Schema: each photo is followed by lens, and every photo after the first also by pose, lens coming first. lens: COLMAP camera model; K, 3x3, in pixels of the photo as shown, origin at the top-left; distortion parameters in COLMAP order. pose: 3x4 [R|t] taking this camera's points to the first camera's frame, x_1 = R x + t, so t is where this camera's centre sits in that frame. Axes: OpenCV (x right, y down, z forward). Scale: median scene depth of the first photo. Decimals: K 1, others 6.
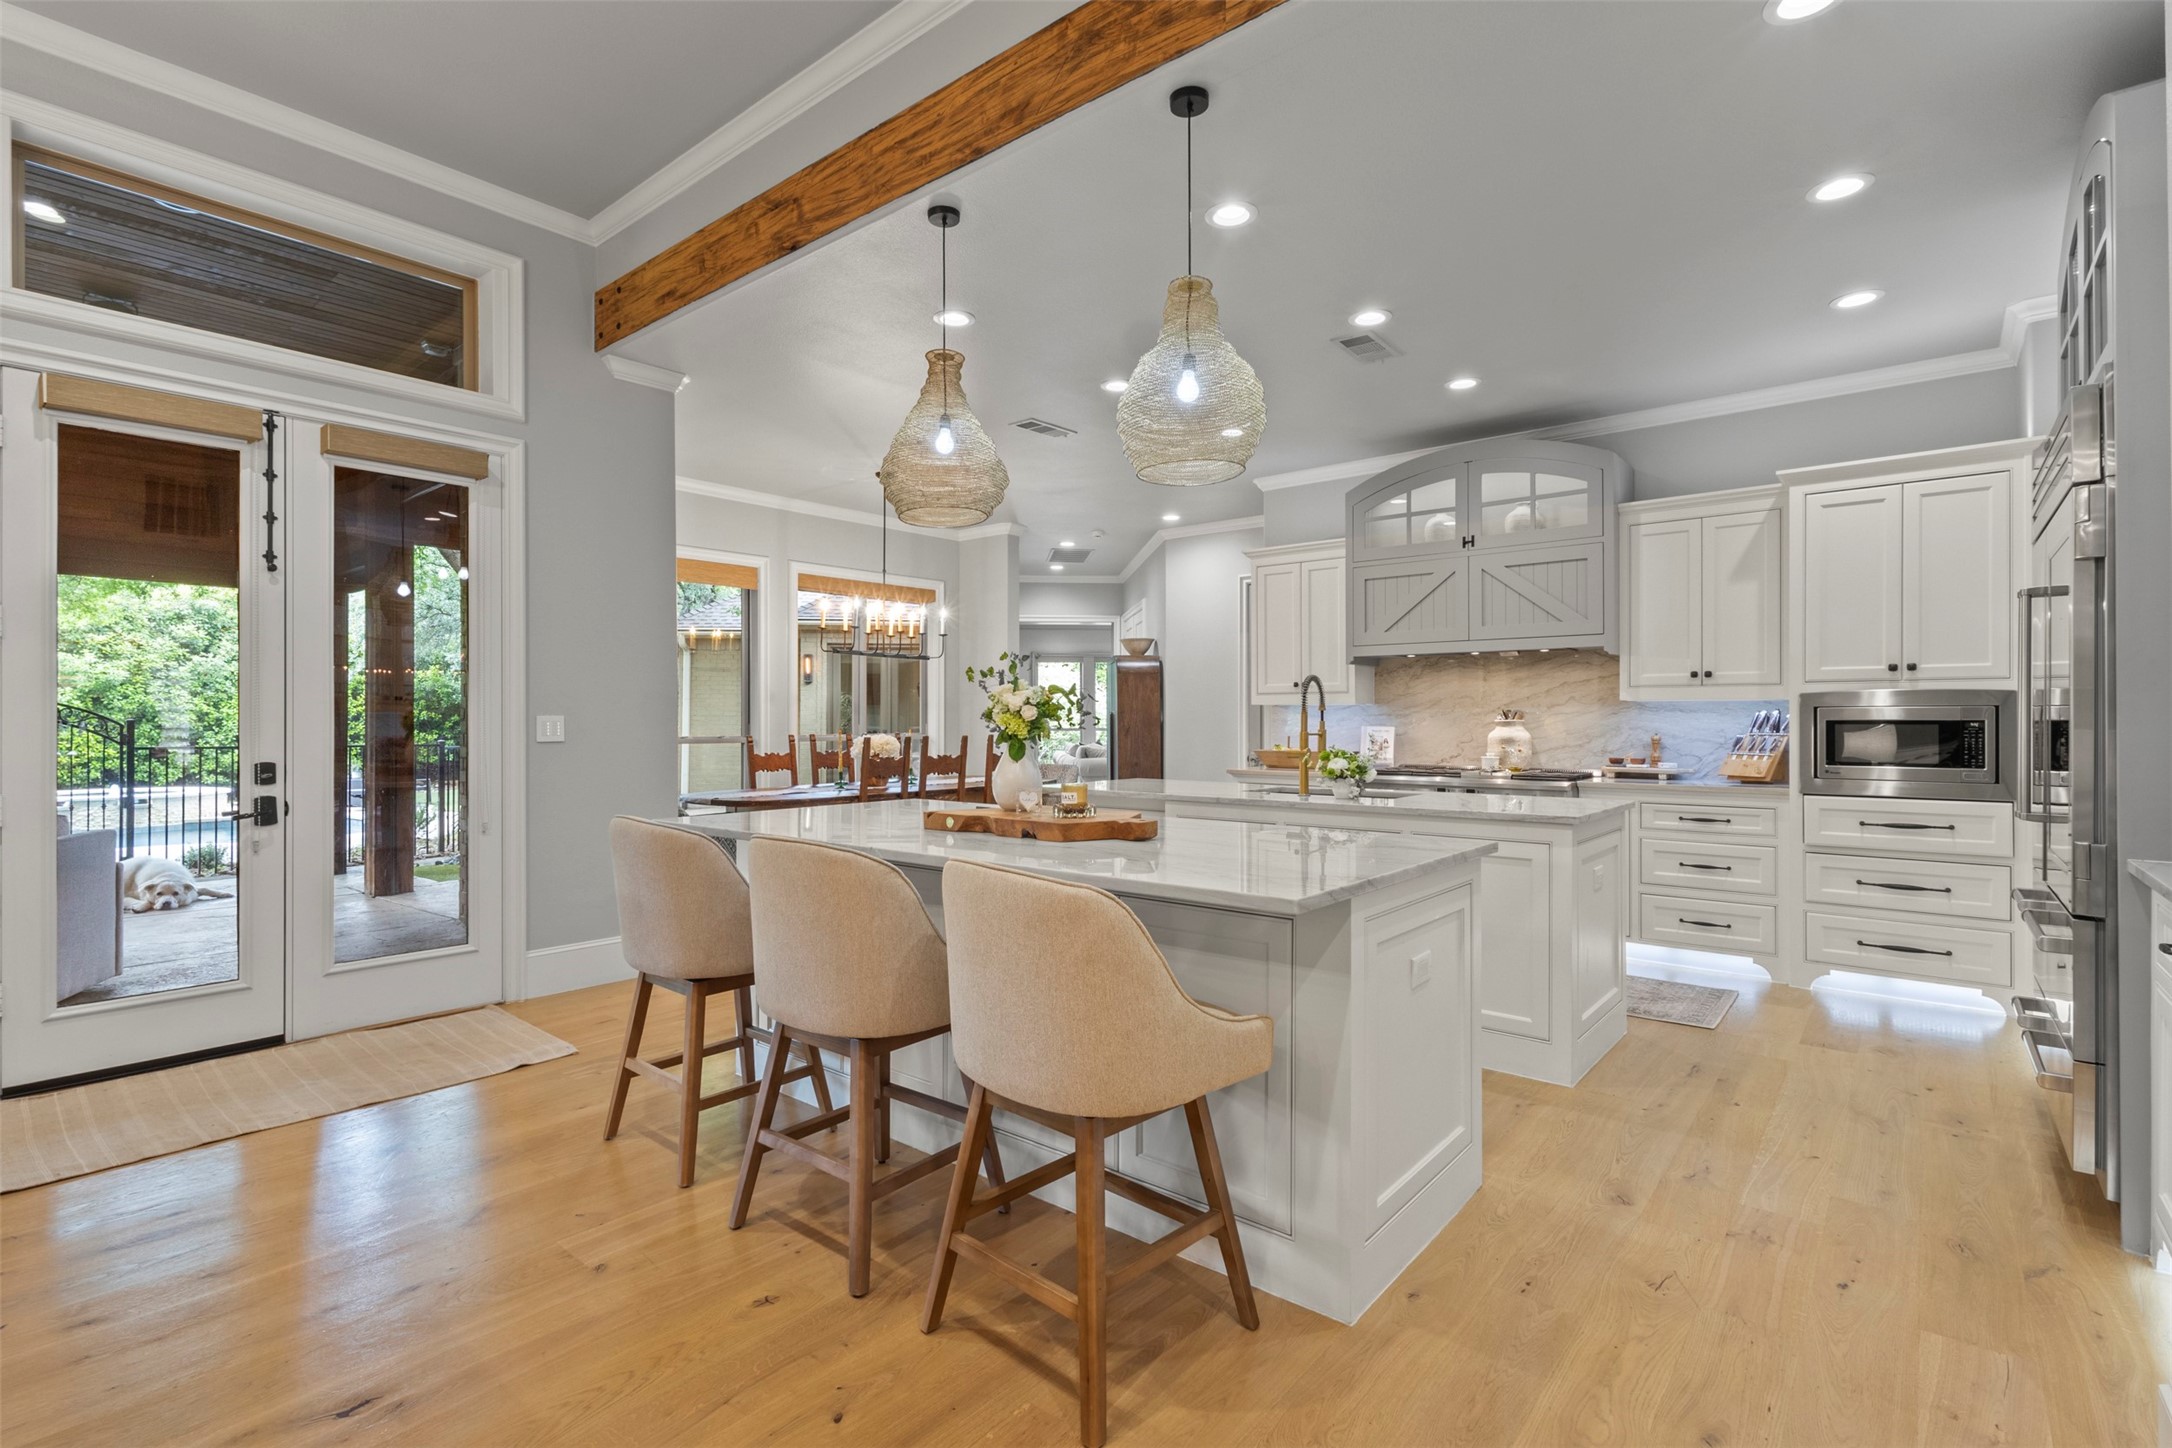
lens RADIAL K [[1014.1, 0, 1089.4], [0, 1014.1, 717.1], [0, 0, 1]] dist [0.000861, -0.000057]
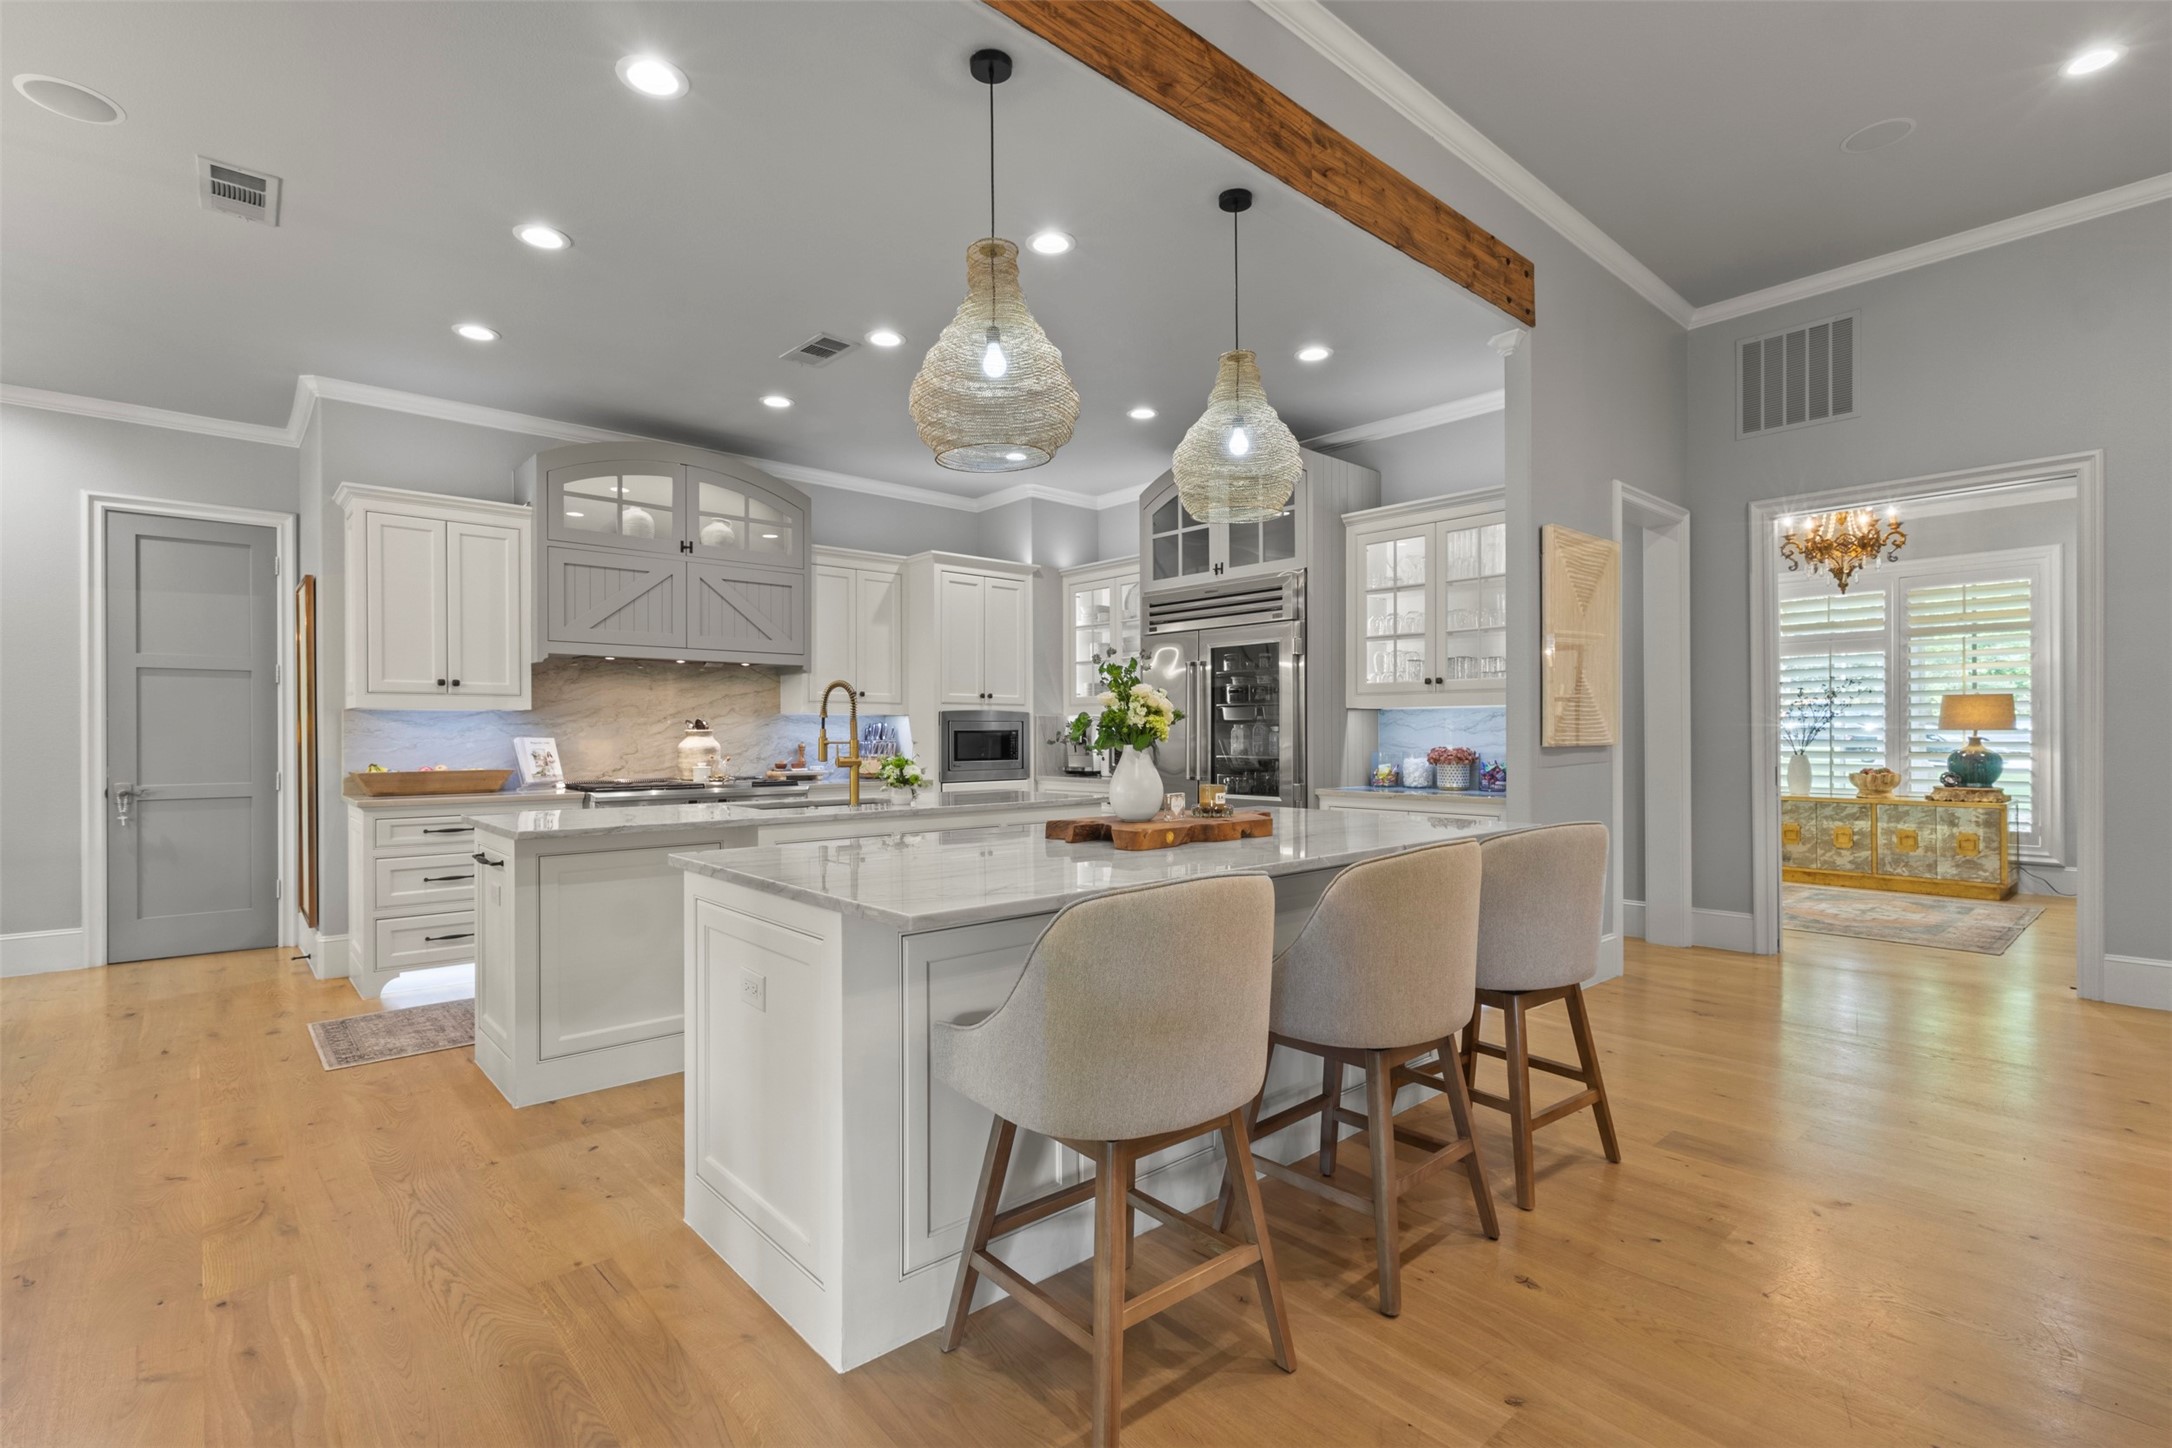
lens RADIAL K [[1003.8, 0, 1070.6], [0, 1003.8, 735.6], [0, 0, 1]] dist [0.001463, -0.000064]
pose [[0.155052, -0.001801, 0.987905, -0.691595], [-0.000399, 0.999998, 0.001886, 0.008625], [-0.987906, -0.000687, 0.155051, 0.641808]]
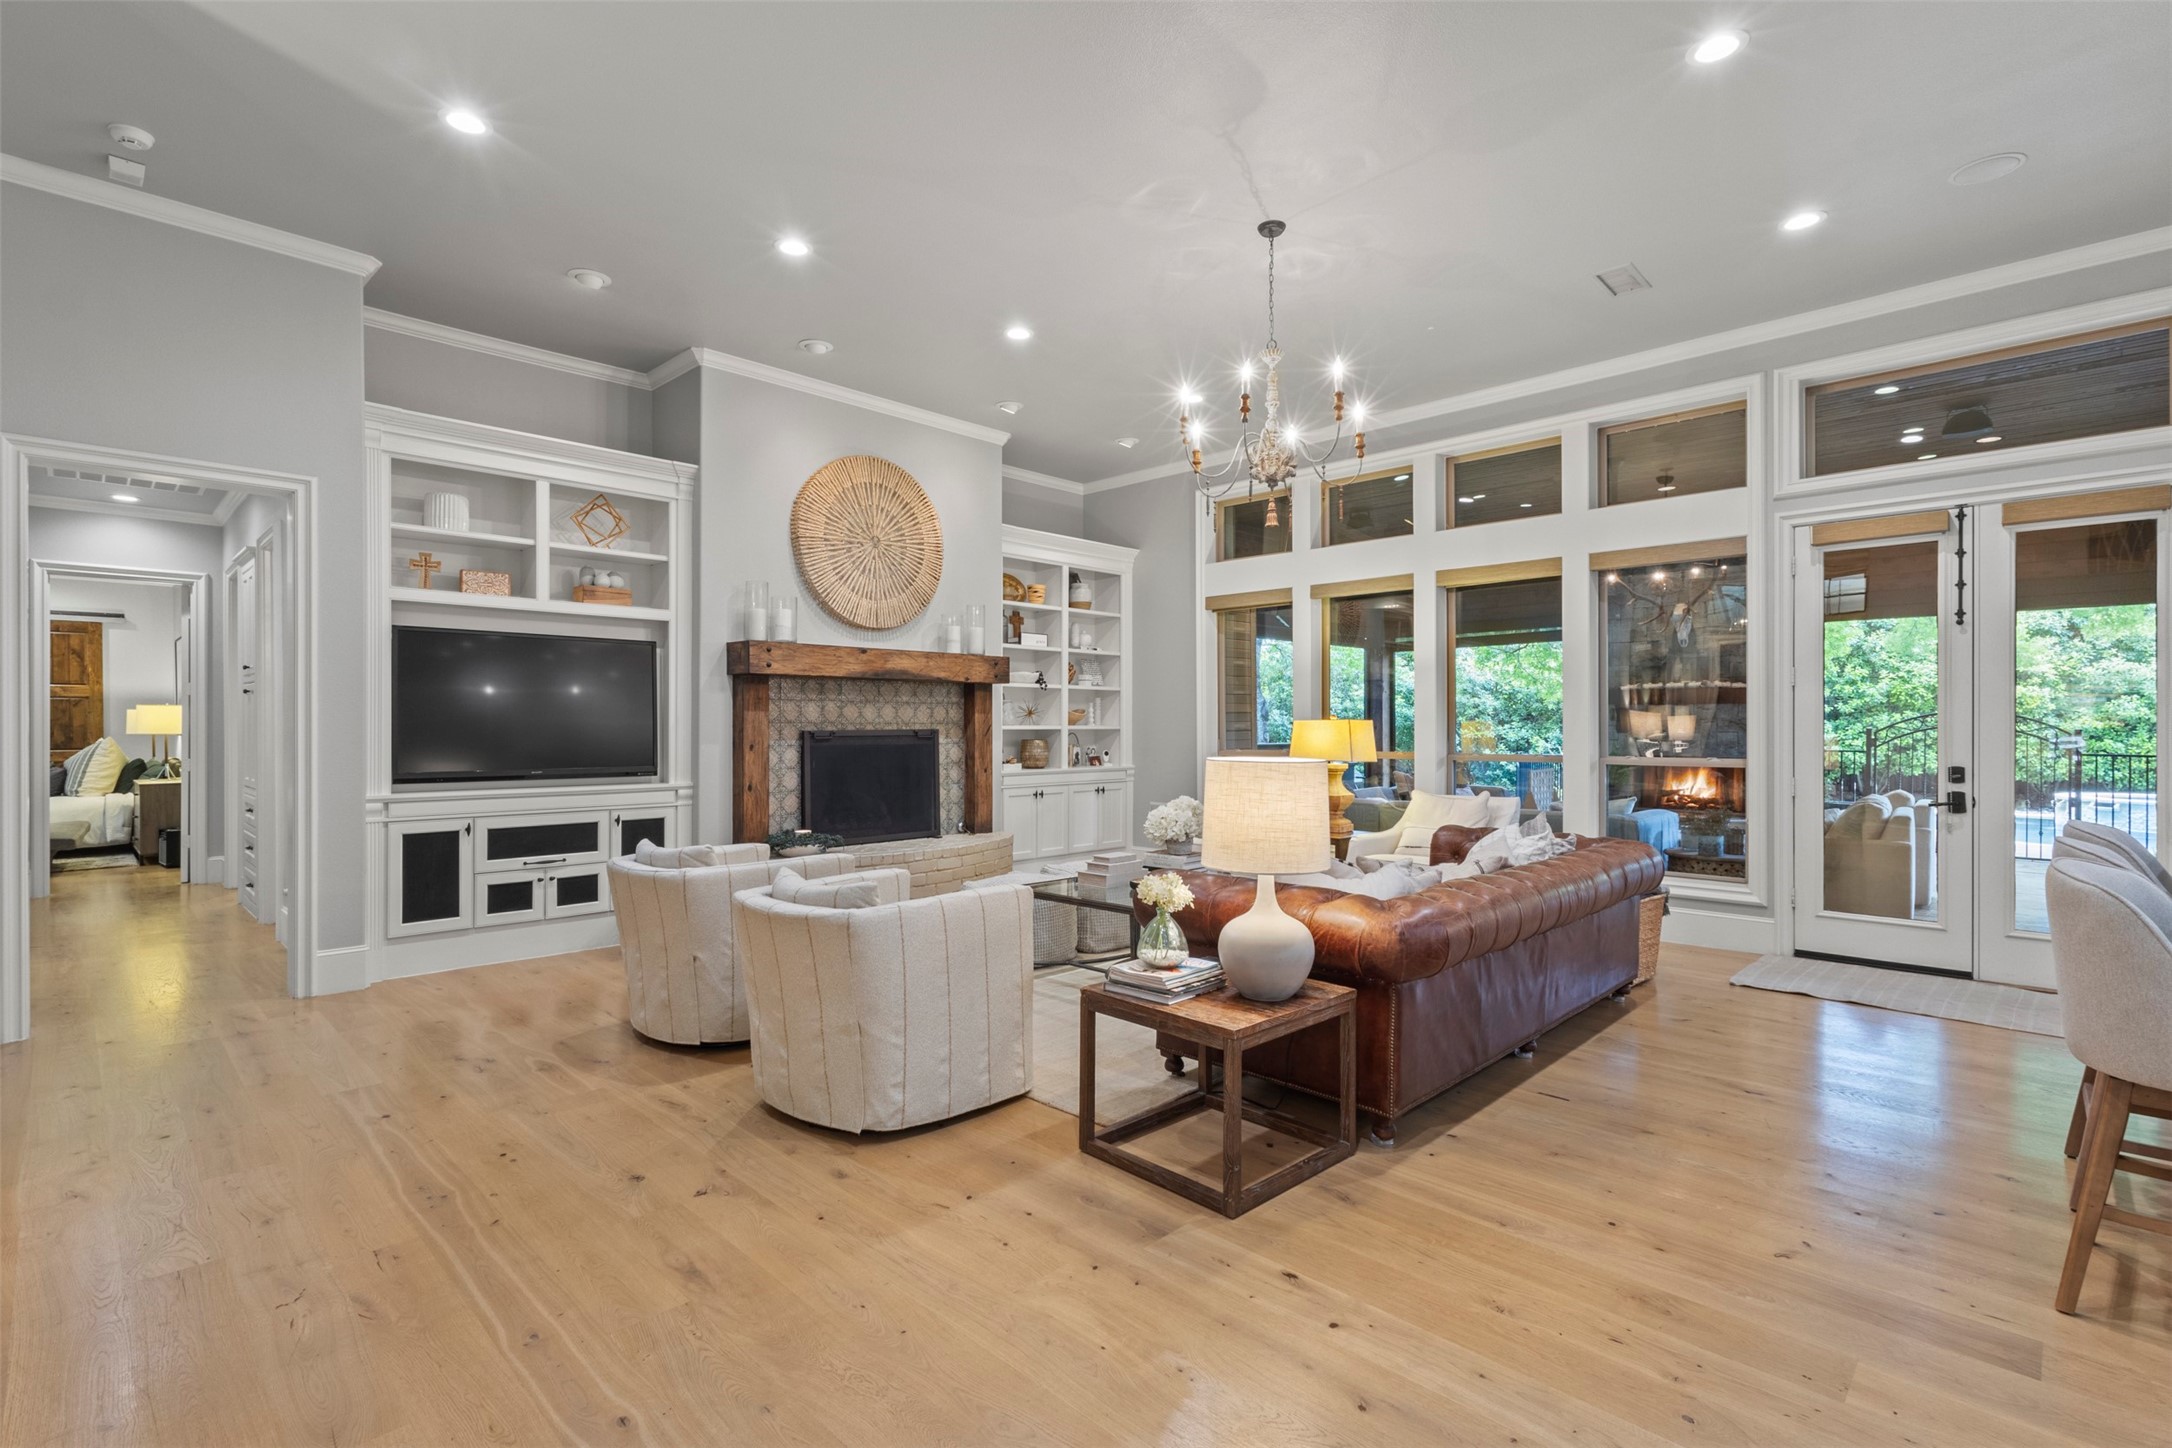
lens RADIAL K [[998.0, 0, 1088.4], [0, 998.0, 731.9], [0, 0, 1]] dist [0.002238, 0.000471]
pose [[-0.071509, 0.003564, -0.997434, 0.551278], [0.003039, 0.999990, 0.003355, -0.008763], [0.997435, -0.002792, -0.071519, -0.053717]]
